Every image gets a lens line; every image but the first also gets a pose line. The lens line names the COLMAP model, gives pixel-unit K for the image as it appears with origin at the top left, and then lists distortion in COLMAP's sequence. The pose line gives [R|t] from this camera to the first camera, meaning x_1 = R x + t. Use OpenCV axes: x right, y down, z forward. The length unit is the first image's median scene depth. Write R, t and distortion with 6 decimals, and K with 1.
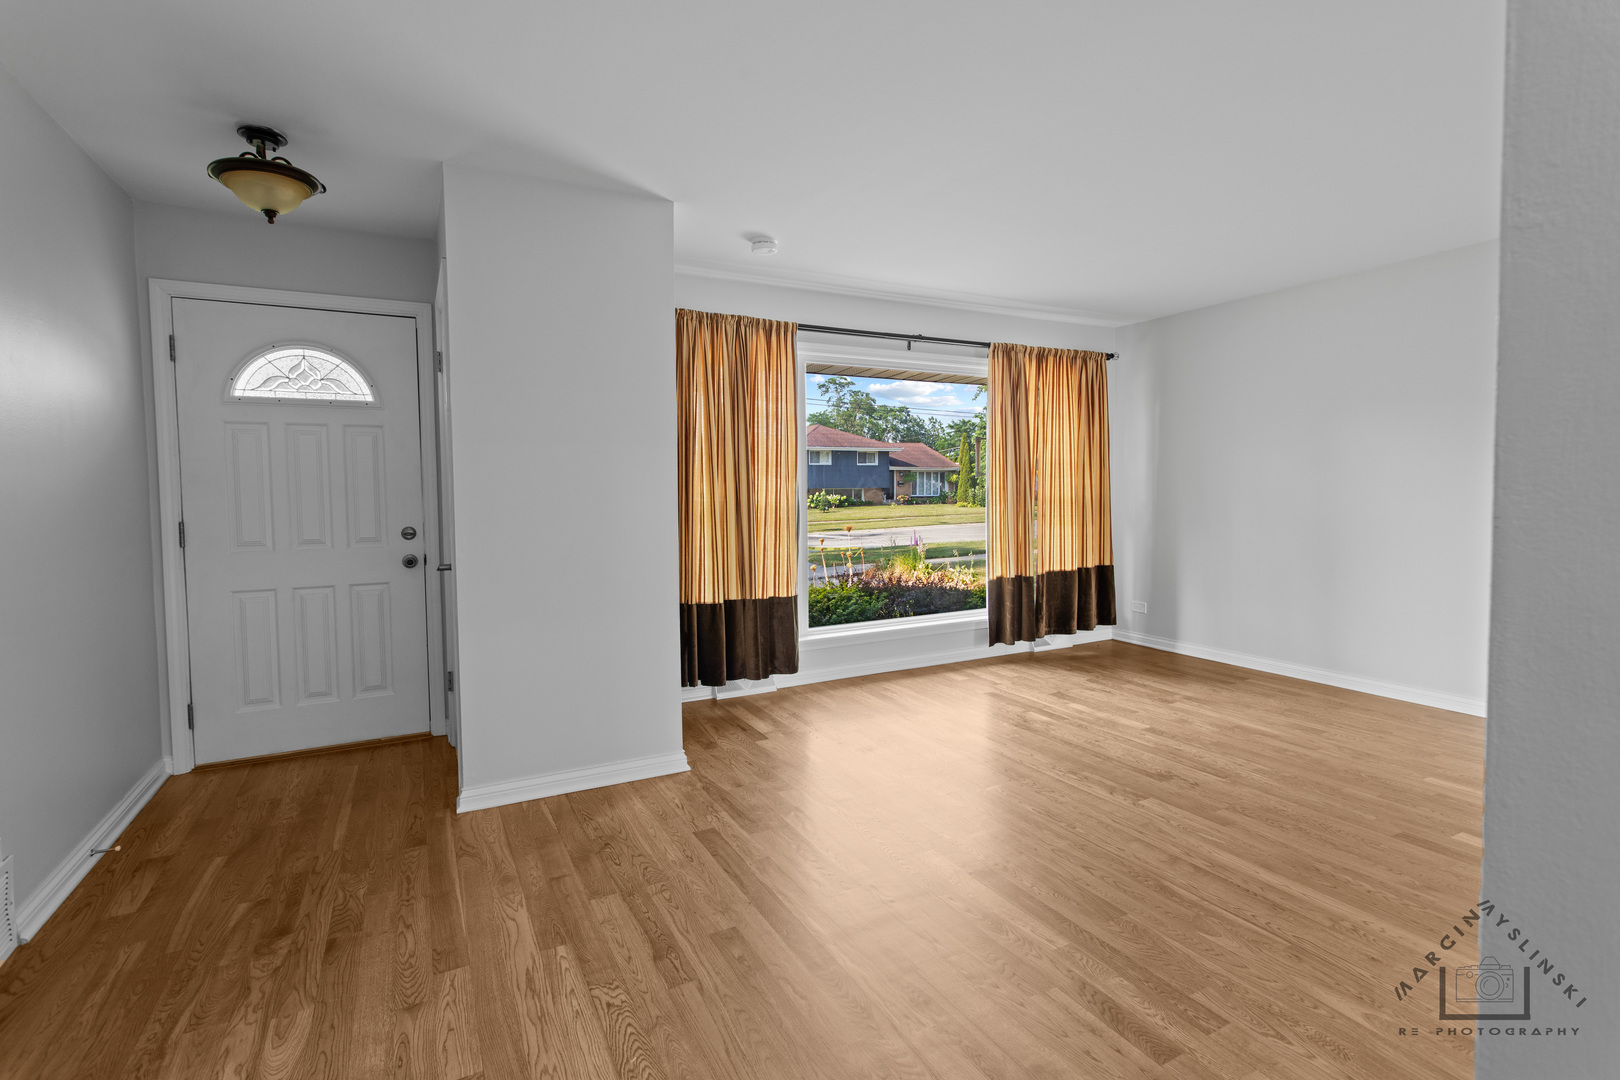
lens RADIAL K [[755.5, 0, 809.1], [0, 755.5, 524.3], [0, 0, 1]] dist [0.004884, 0.001039]
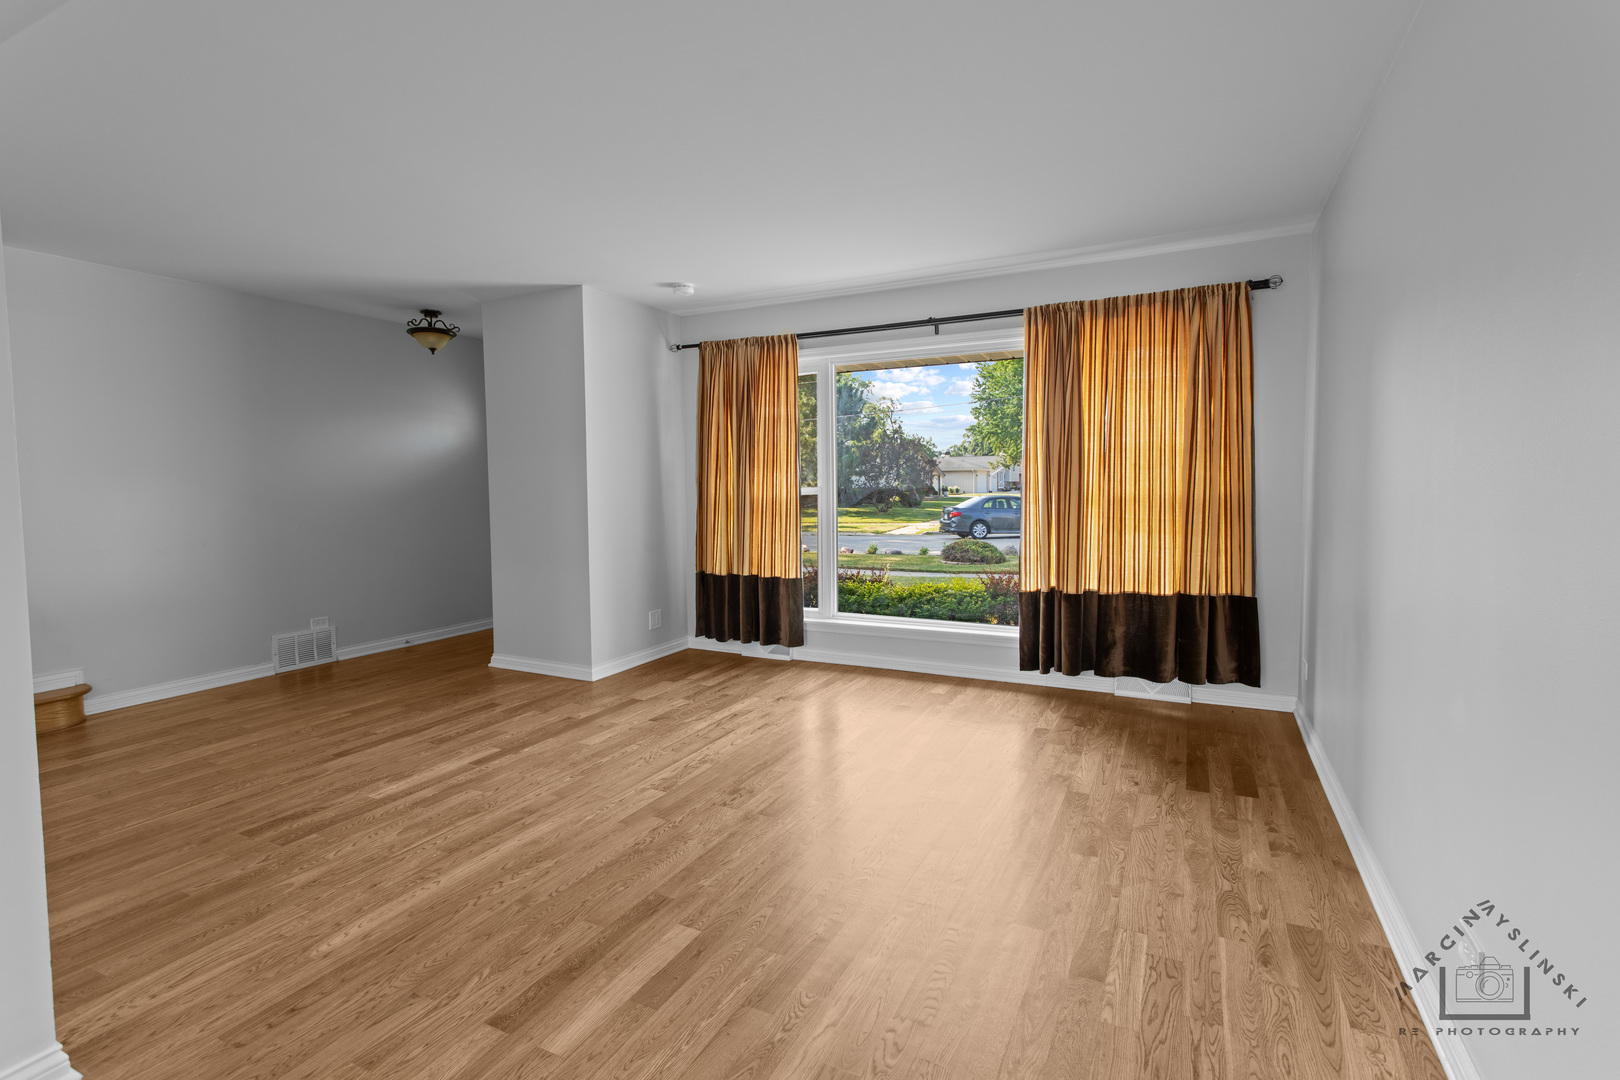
lens RADIAL K [[755.5, 0, 818.6], [0, 755.5, 522.7], [0, 0, 1]] dist [0.004884, 0.001039]
pose [[0.583850, 0.048677, -0.810401, 0.912103], [-0.034128, 0.998790, 0.035406, -0.029173], [0.811144, 0.006985, 0.584805, 0.376455]]
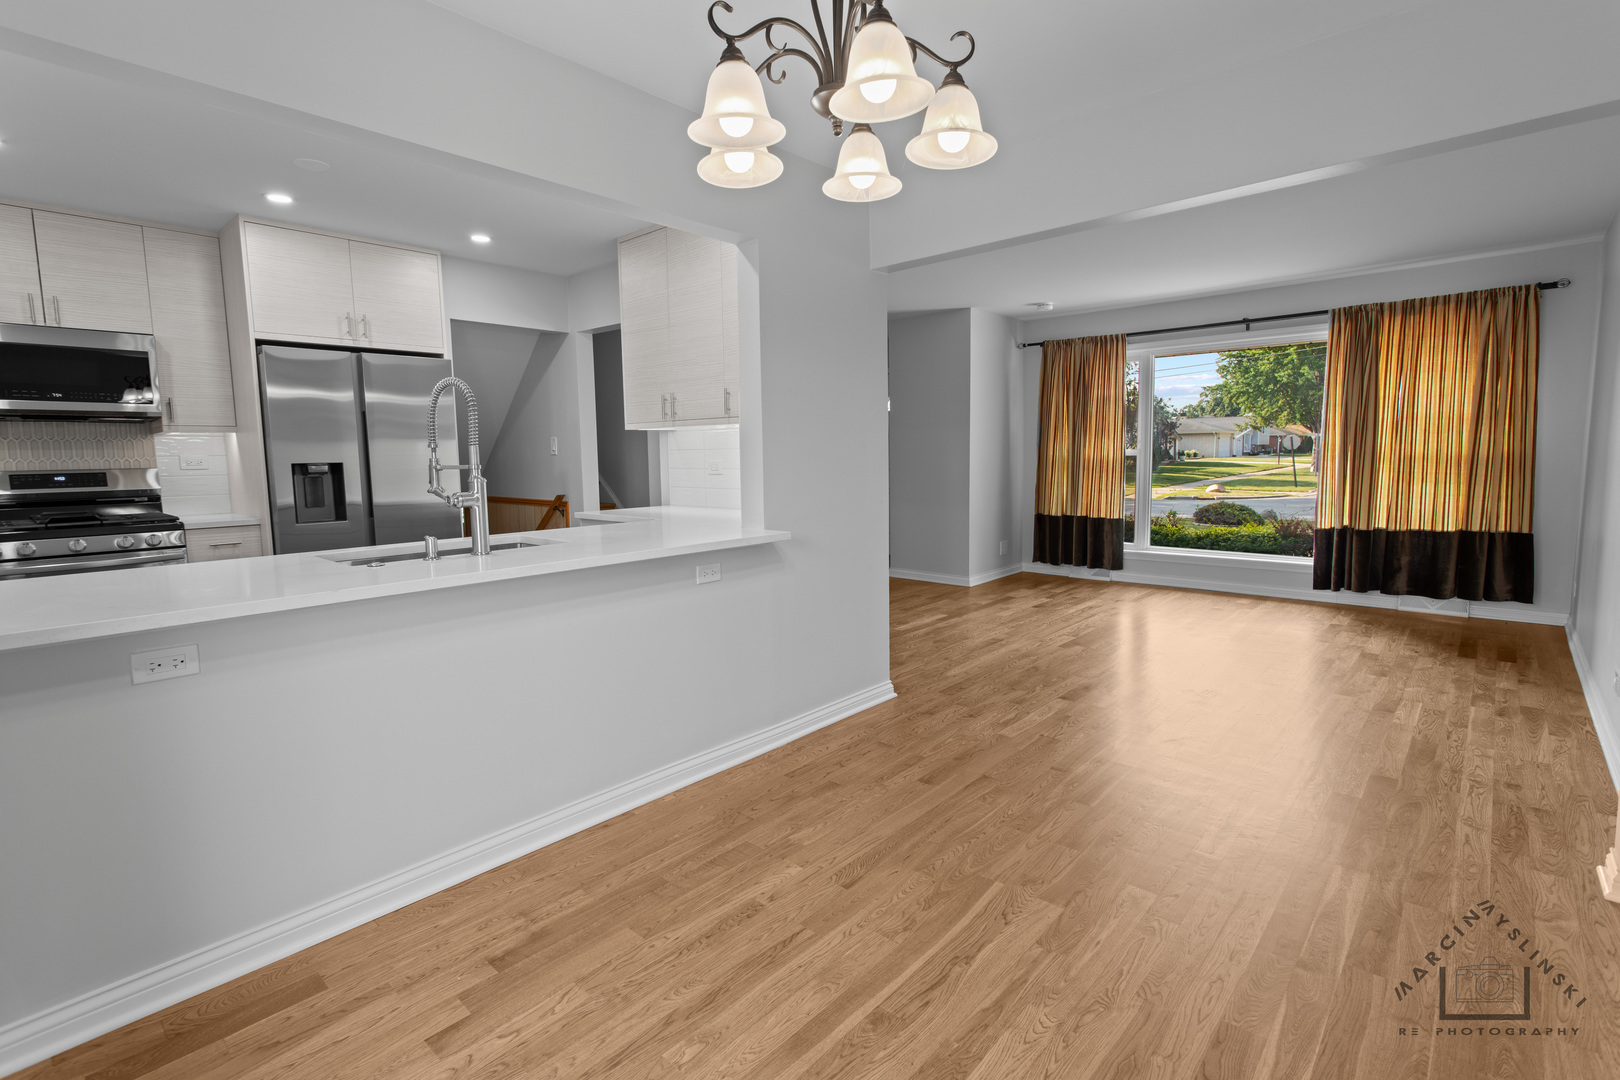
lens RADIAL K [[755.5, 0, 820.5], [0, 755.5, 523.5], [0, 0, 1]] dist [0.004884, 0.001039]
pose [[0.344881, 0.095462, -0.933779, 1.179029], [-0.030949, 0.995431, 0.090334, -0.012820], [0.938136, -0.002255, 0.346260, -0.065021]]
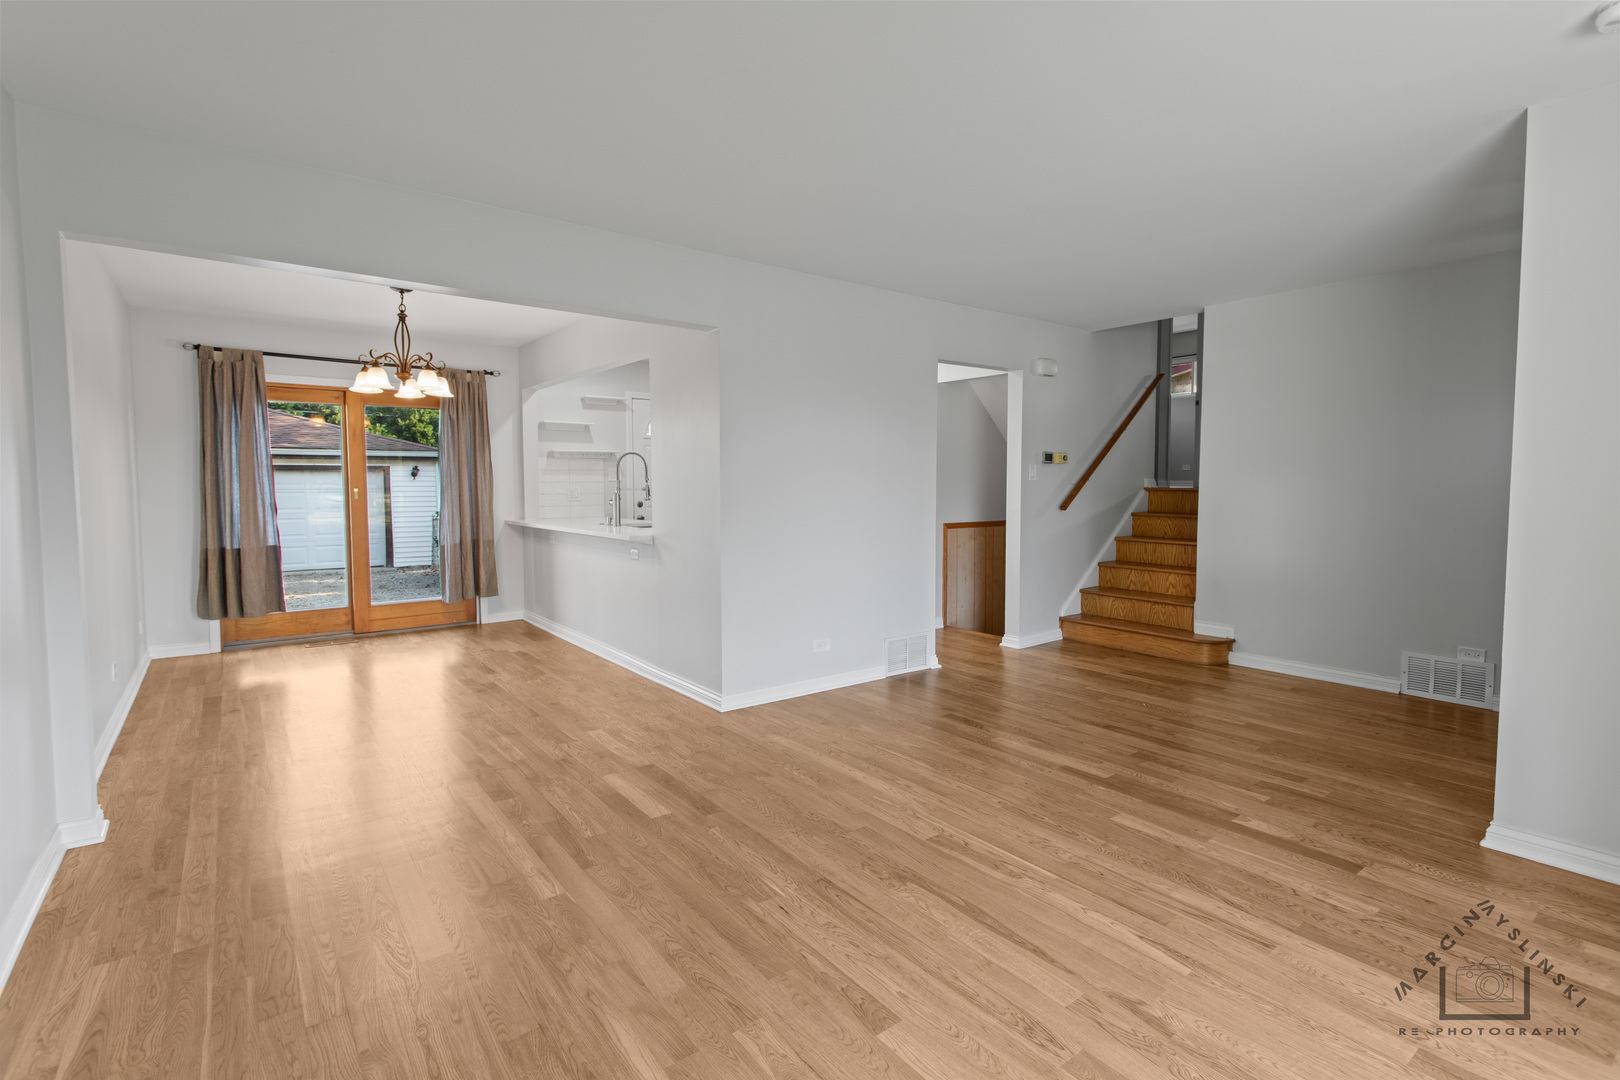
lens RADIAL K [[755.5, 0, 810.3], [0, 755.5, 533.6], [0, 0, 1]] dist [0.004884, 0.001039]
pose [[-0.986205, 0.023955, -0.163789, 0.476079], [0.005474, 0.993652, 0.112366, -0.063346], [0.165441, 0.109920, -0.980075, 1.195933]]
